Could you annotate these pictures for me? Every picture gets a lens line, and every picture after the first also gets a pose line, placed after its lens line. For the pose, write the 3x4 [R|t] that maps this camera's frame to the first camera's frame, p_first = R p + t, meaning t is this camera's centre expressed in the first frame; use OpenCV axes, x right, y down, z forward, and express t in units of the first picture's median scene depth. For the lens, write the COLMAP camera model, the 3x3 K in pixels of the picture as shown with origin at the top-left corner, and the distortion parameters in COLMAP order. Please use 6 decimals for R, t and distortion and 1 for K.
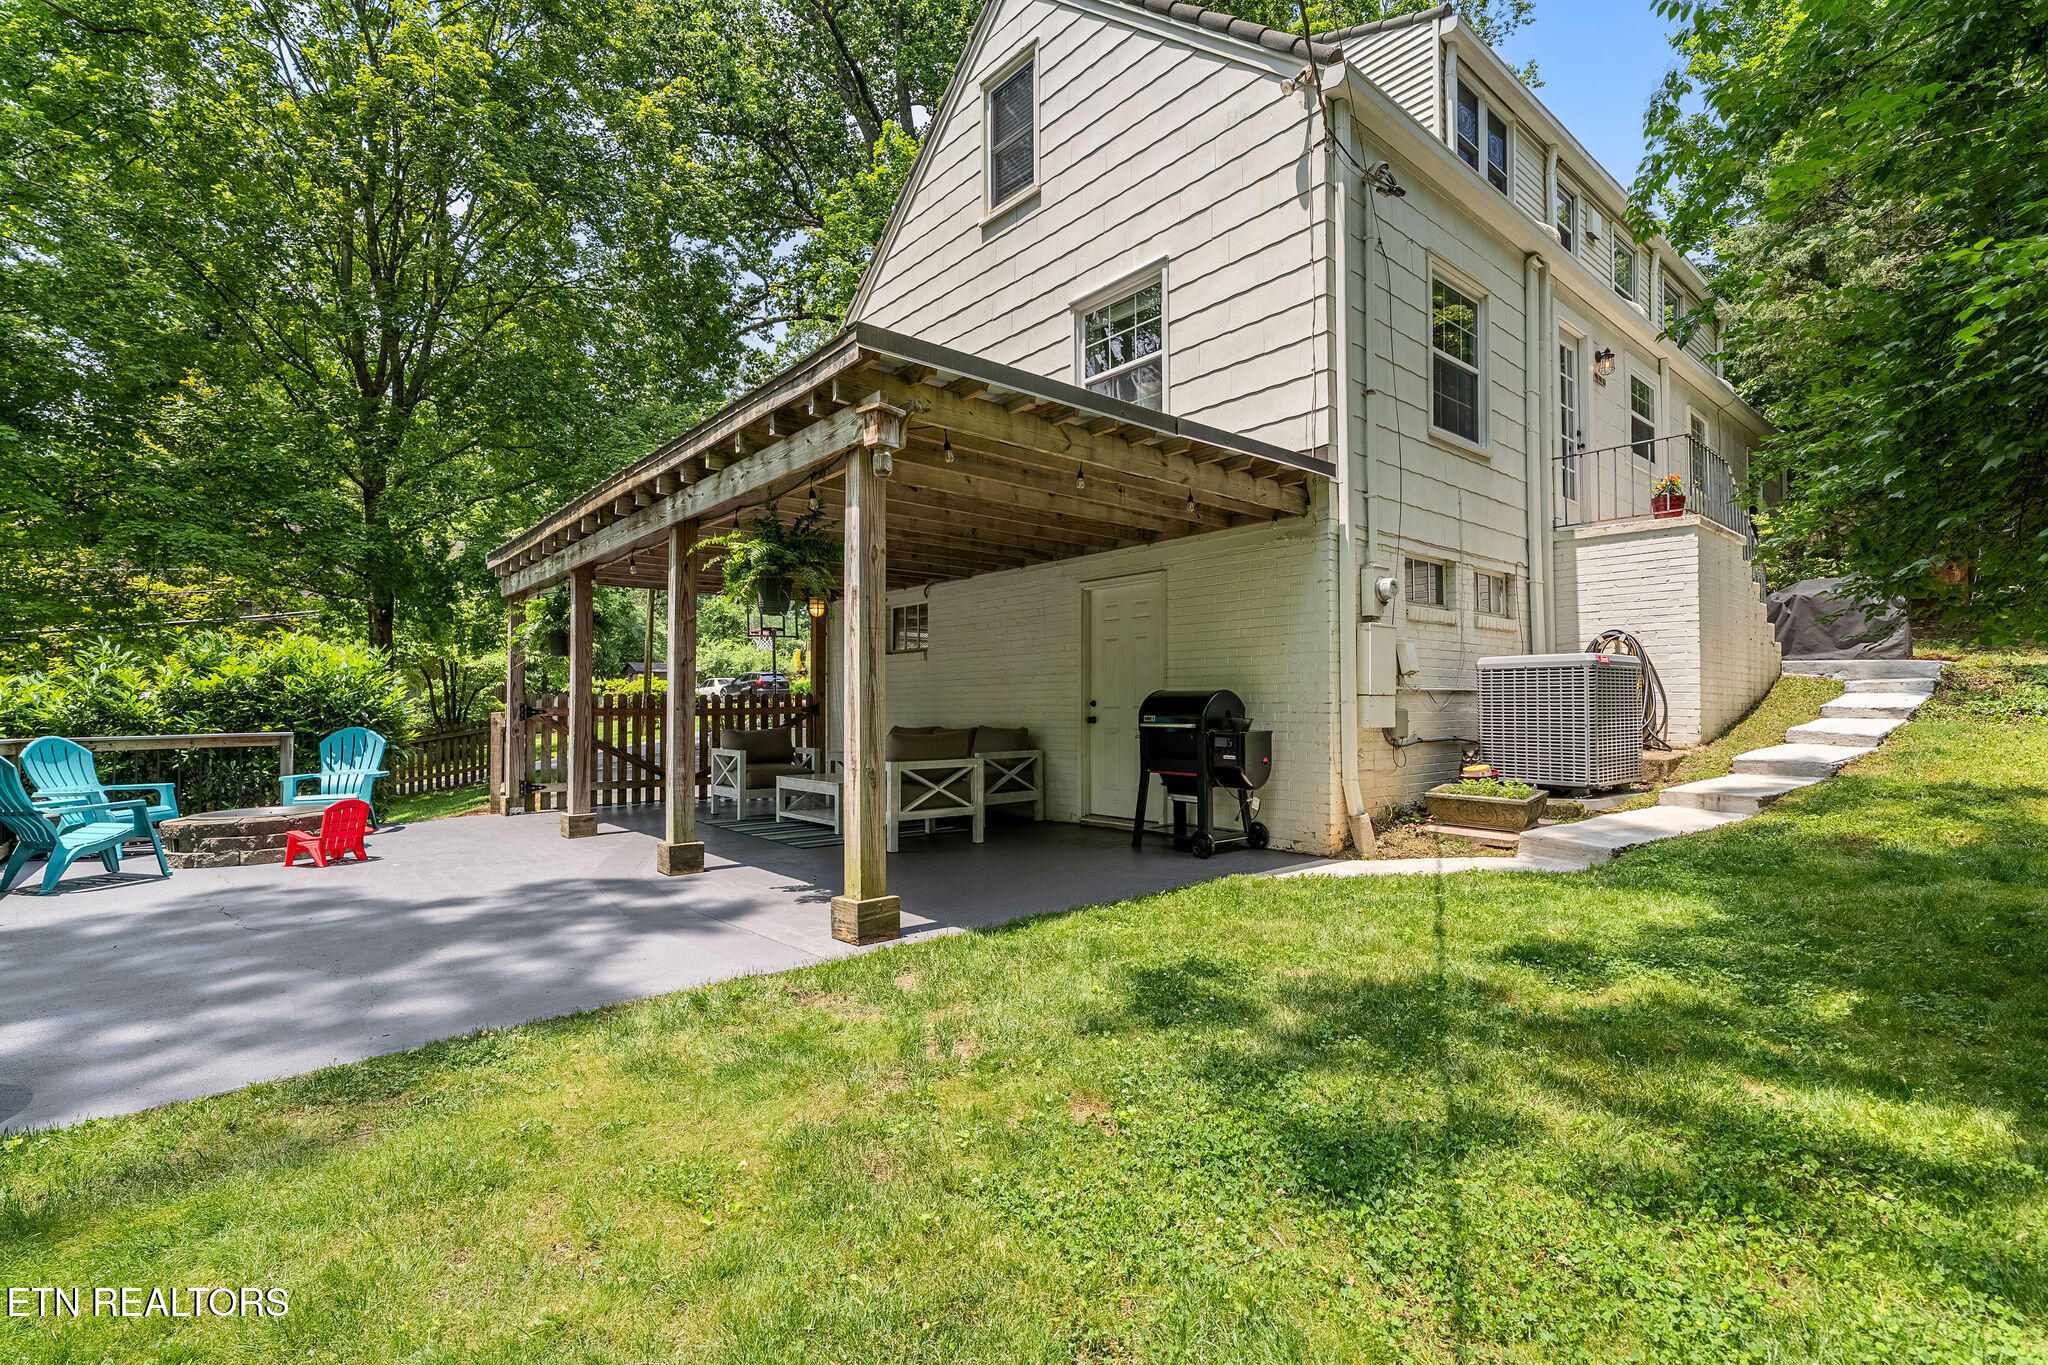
lens RADIAL K [[934.3, 0, 1020.1], [0, 934.3, 683.8], [0, 0, 1]] dist [-0.004413, -0.000317]
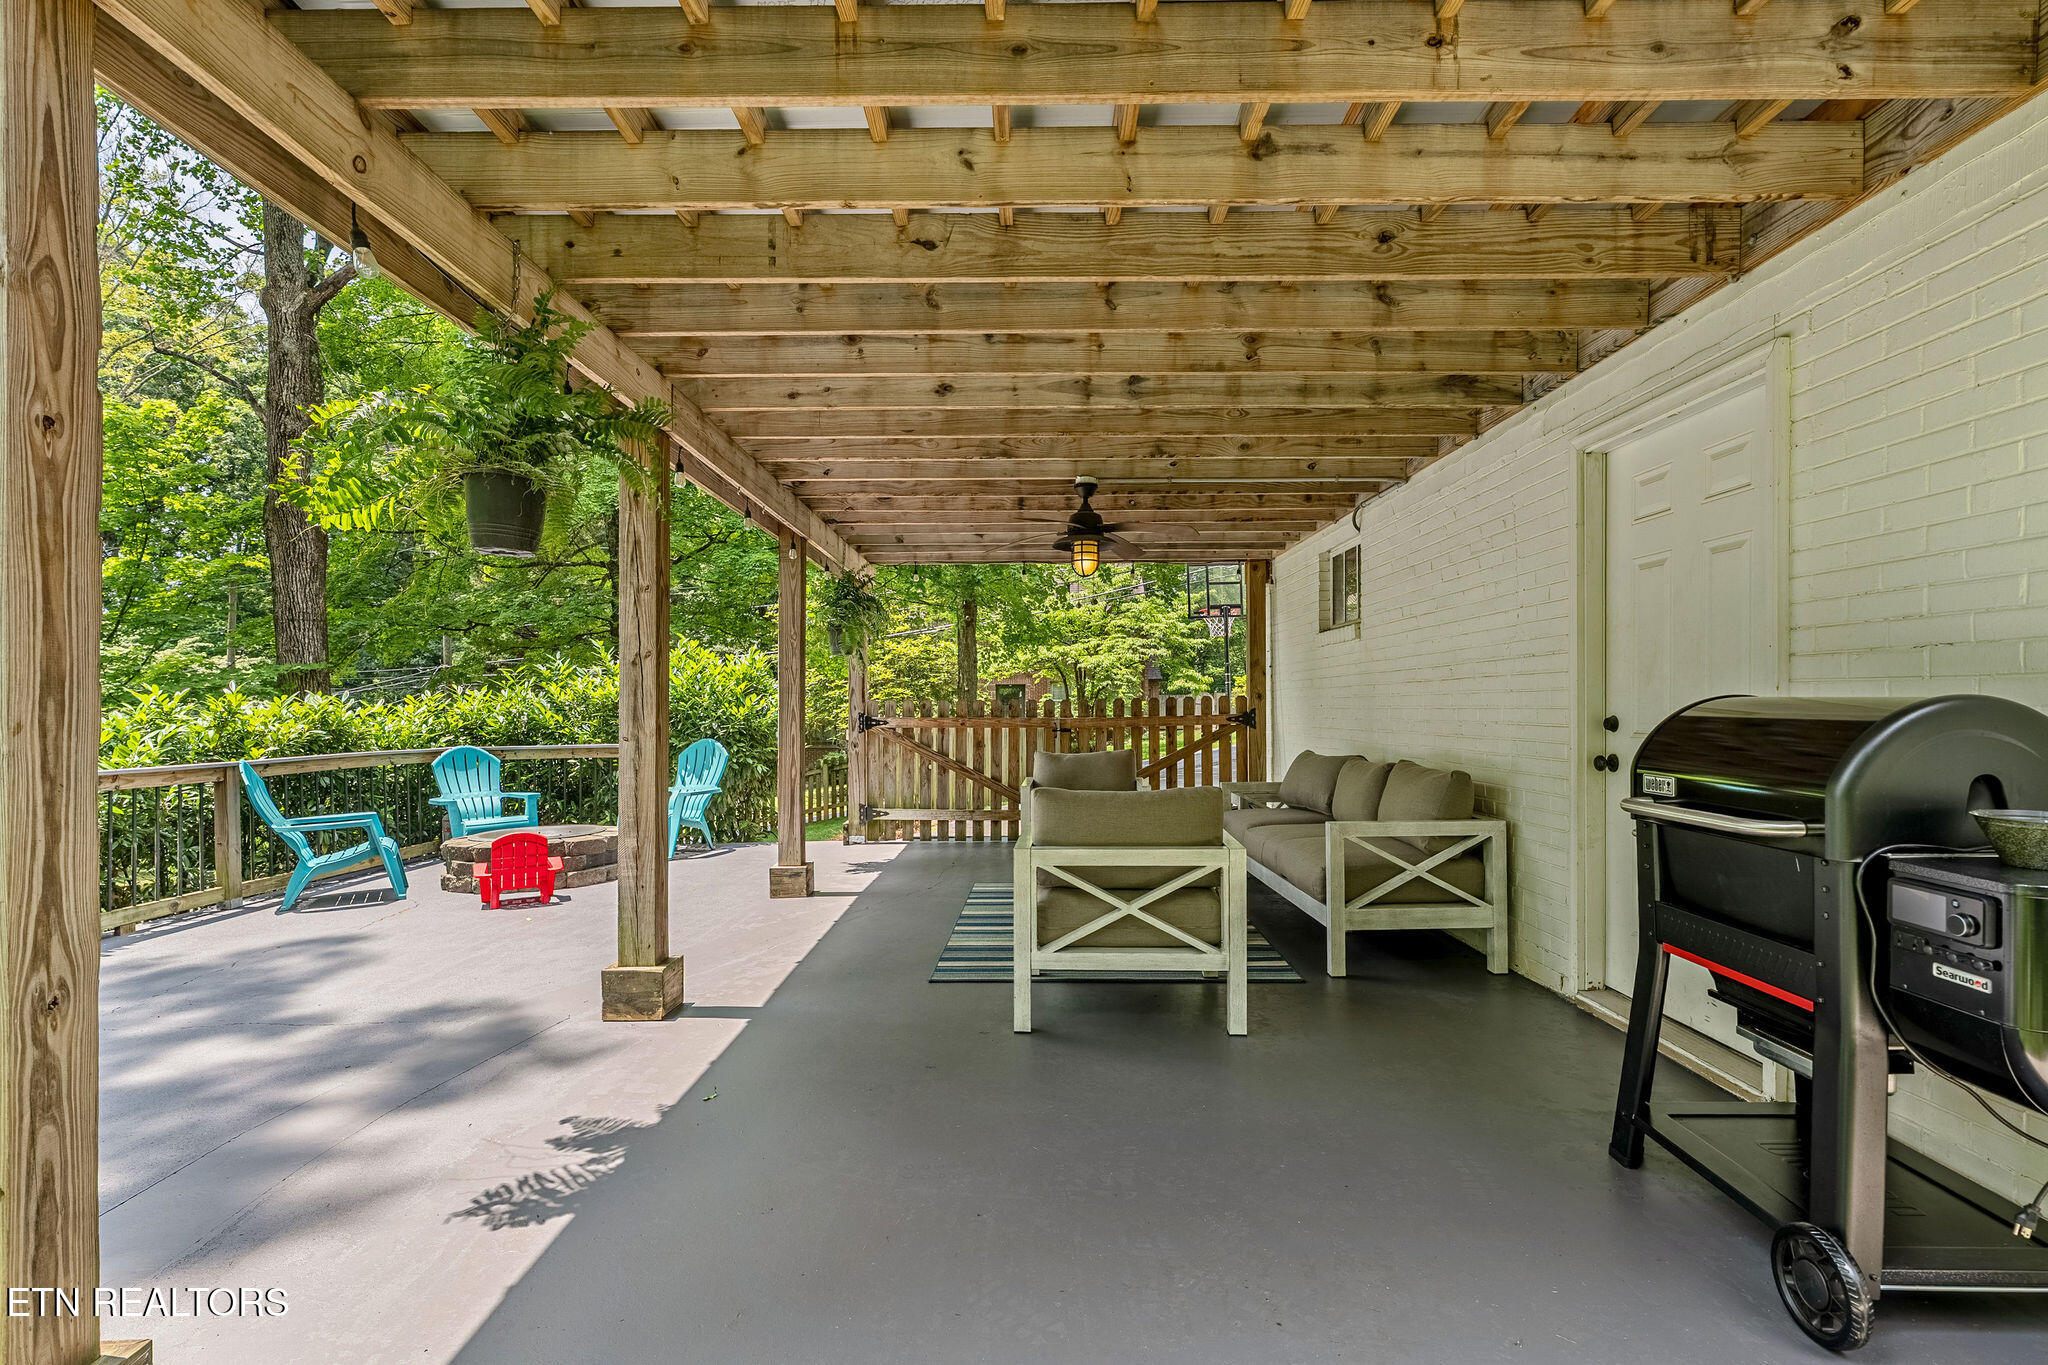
lens RADIAL K [[945.4, 0, 1027.3], [0, 945.4, 711.2], [0, 0, 1]] dist [-0.000648, 0.000069]
pose [[0.755446, 0.003411, -0.655202, 0.157521], [0.021117, 0.999340, 0.029551, -0.002323], [0.654870, -0.036160, 0.754876, 0.514857]]
